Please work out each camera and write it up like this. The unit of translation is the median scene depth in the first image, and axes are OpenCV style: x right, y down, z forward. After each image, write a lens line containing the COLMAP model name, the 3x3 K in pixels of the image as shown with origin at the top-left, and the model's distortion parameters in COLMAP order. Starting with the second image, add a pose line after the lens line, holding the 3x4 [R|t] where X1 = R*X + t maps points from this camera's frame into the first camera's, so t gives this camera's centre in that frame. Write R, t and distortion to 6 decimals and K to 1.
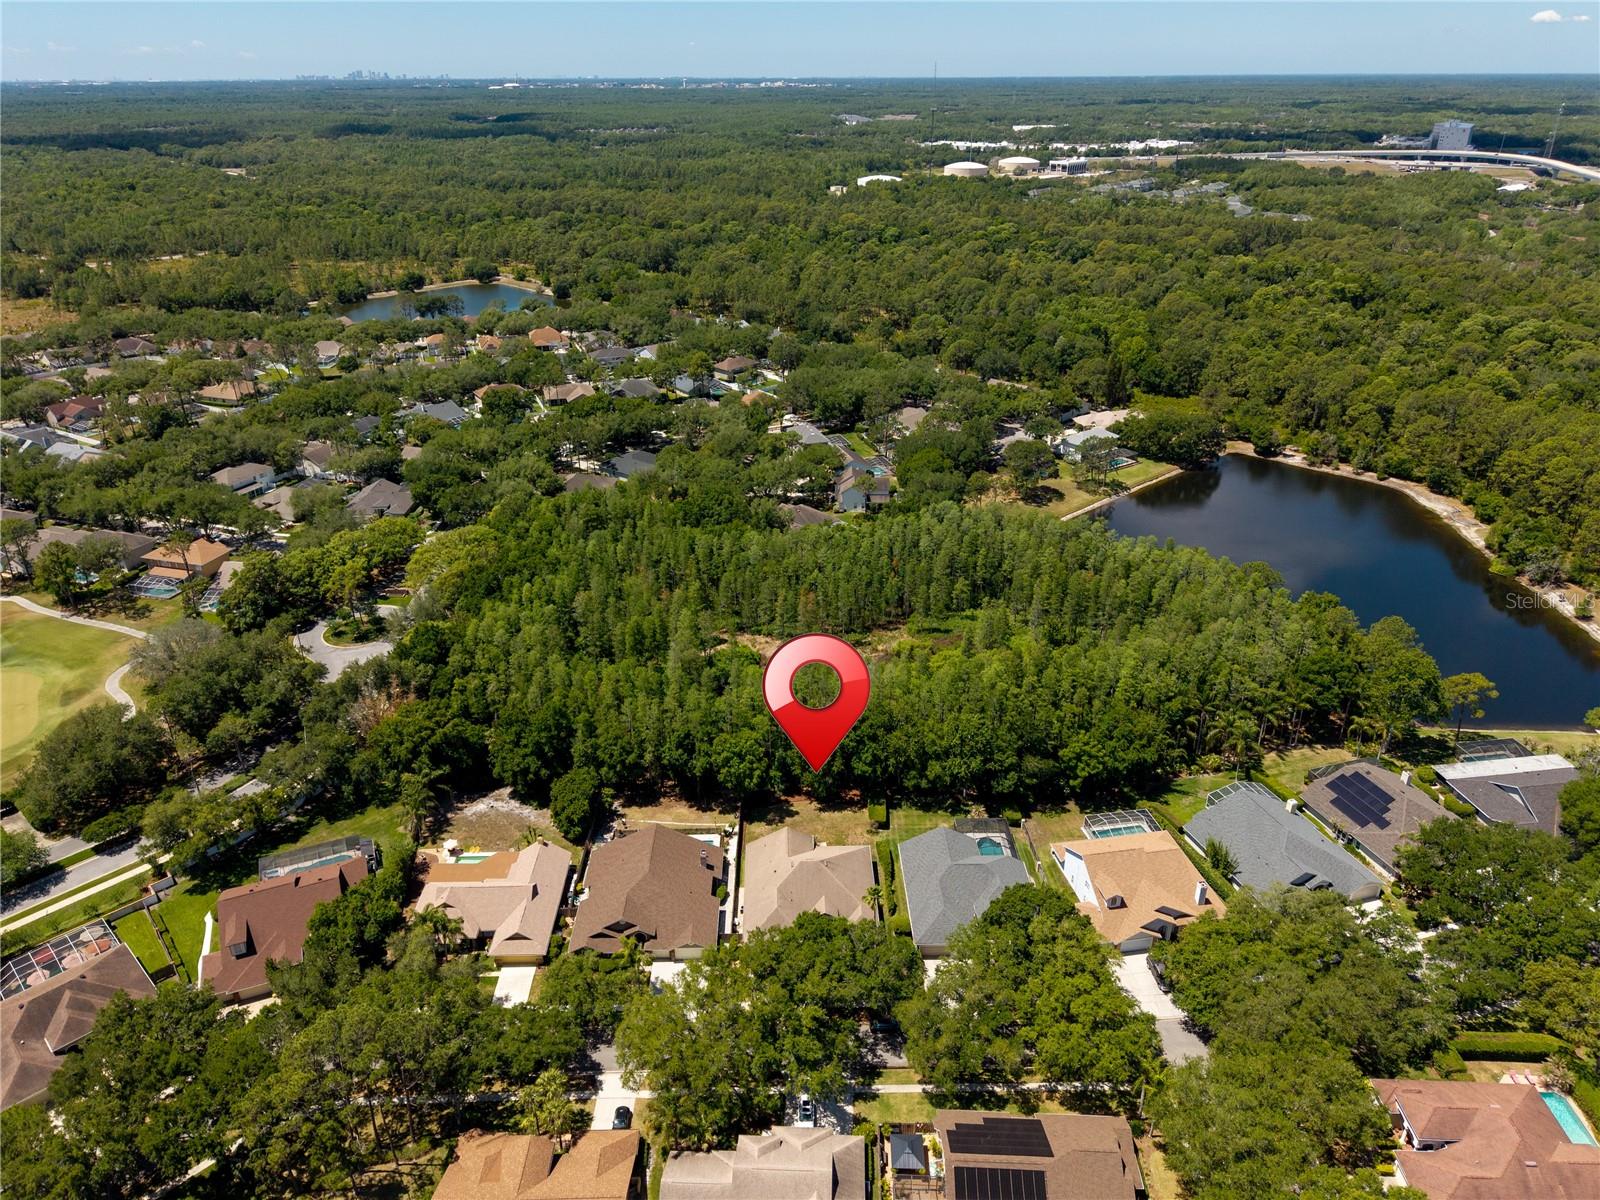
lens RADIAL K [[994.7, 0, 800.0], [0, 994.7, 600.0], [0, 0, 1]] dist [0.002991, -0.002122]
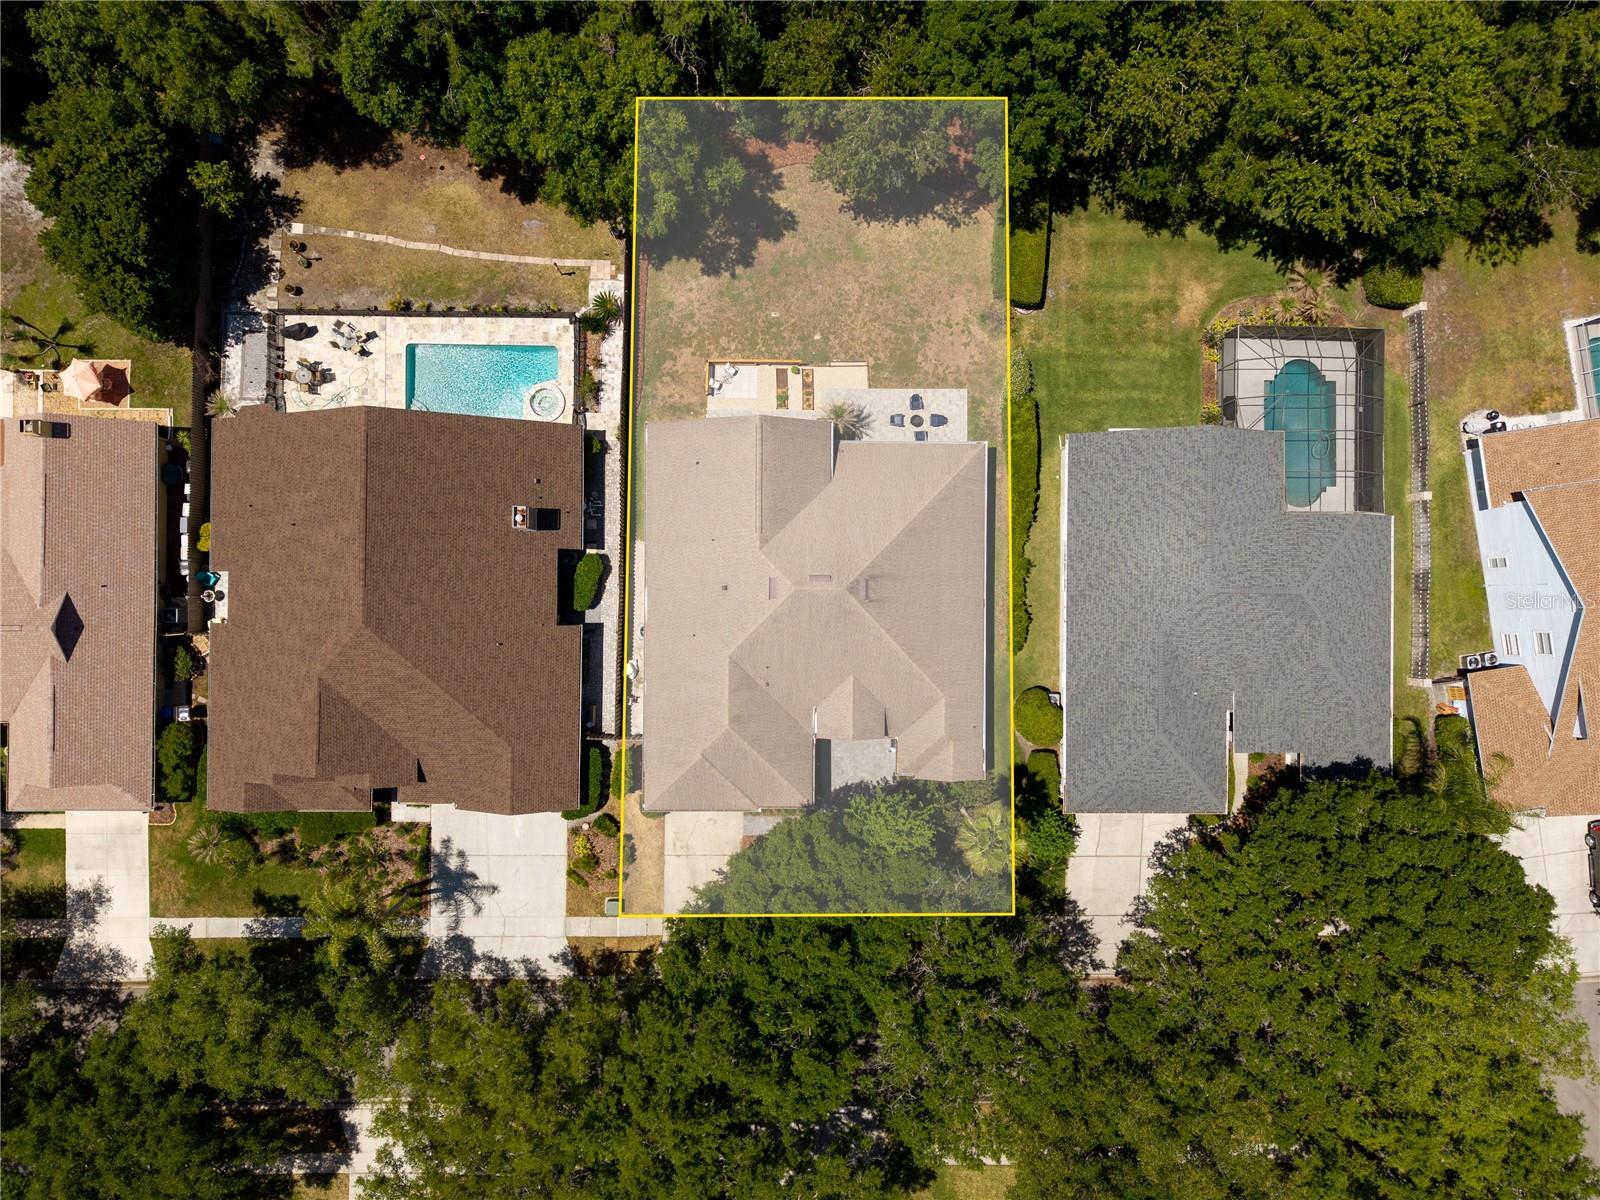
lens RADIAL K [[1070.2, 0, 800.0], [0, 1070.2, 600.0], [0, 0, 1]] dist [0.008019, -0.000470]
pose [[0.998991, 0.030014, 0.033418, -0.006704], [-0.043225, 0.440064, 0.896925, -0.052638], [0.012214, -0.897465, 0.440917, 0.557042]]
